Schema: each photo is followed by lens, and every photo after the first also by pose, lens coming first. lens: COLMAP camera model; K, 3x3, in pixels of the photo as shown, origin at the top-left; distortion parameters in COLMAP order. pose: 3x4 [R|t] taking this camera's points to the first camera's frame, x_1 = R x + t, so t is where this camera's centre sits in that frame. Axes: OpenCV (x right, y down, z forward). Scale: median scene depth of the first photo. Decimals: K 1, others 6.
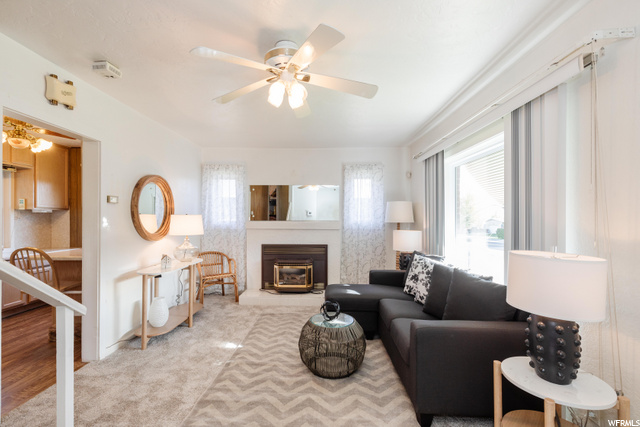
lens RADIAL K [[292.2, 0, 320.0], [0, 292.2, 213.5], [0, 0, 1]] dist [-0.000119, -0.000114]
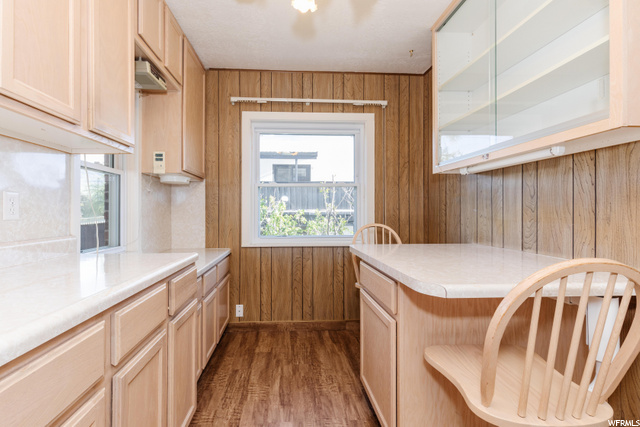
lens RADIAL K [[296.4, 0, 302.9], [0, 296.4, 207.9], [0, 0, 1]] dist [-0.000246, -0.000076]
pose [[0.996586, 0.002361, 0.082529, -0.863055], [-0.002033, 0.999990, -0.004066, 0.049080], [-0.082538, 0.003885, 0.996580, 0.513941]]
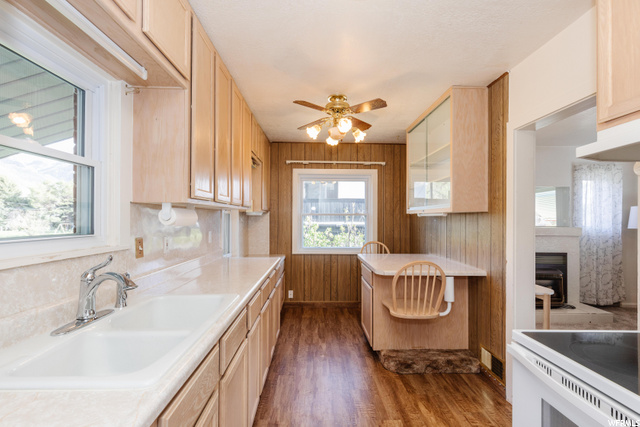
lens RADIAL K [[289.5, 0, 317.0], [0, 289.5, 215.5], [0, 0, 1]] dist [0.001423, -0.000024]
pose [[0.999350, 0.006822, 0.035408, -0.894657], [-0.006801, 0.999977, -0.000731, -0.002851], [-0.035413, 0.000490, 0.999373, 0.155884]]
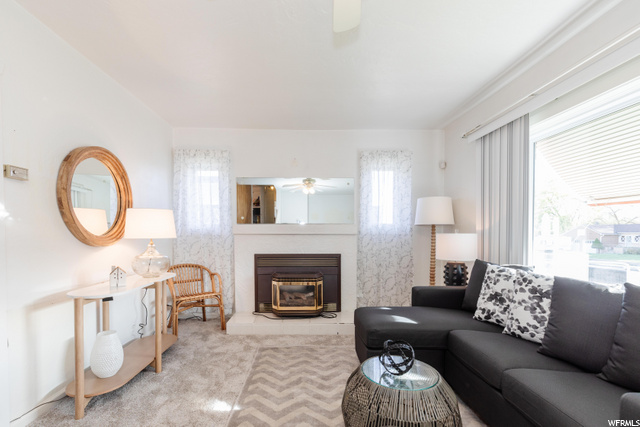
lens RADIAL K [[294.0, 0, 311.9], [0, 294.0, 239.7], [0, 0, 1]] dist [0.001586, 0.000152]
pose [[0.998786, -0.001903, 0.049229, -0.101826], [0.000115, 0.999341, 0.036286, 0.046764], [-0.049265, -0.036236, 0.998128, 0.263630]]
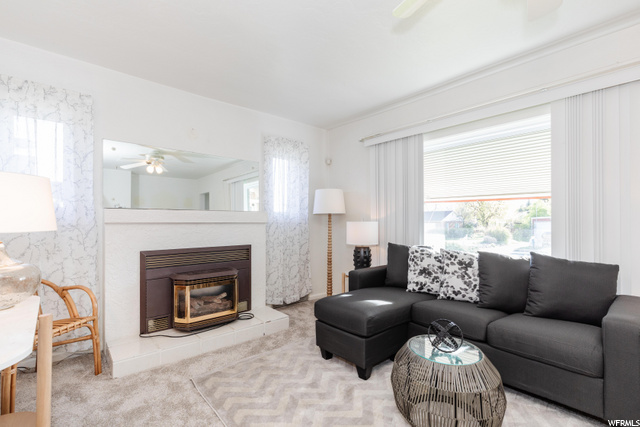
lens RADIAL K [[289.5, 0, 317.0], [0, 289.5, 215.5], [0, 0, 1]] dist [0.001423, -0.000024]
pose [[0.738672, 0.010855, 0.673978, -0.372211], [-0.007325, 0.999941, -0.008077, 0.047898], [-0.674025, 0.001030, 0.738708, 0.444402]]
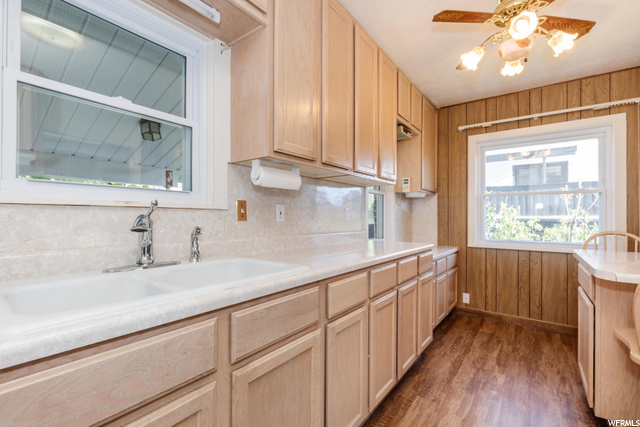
lens RADIAL K [[289.5, 0, 317.0], [0, 289.5, 215.5], [0, 0, 1]] dist [0.001423, -0.000024]
pose [[0.811390, 0.004824, -0.584485, -0.816590], [-0.001957, 0.999983, 0.005536, 0.044750], [0.584502, -0.003349, 0.811385, 0.299201]]
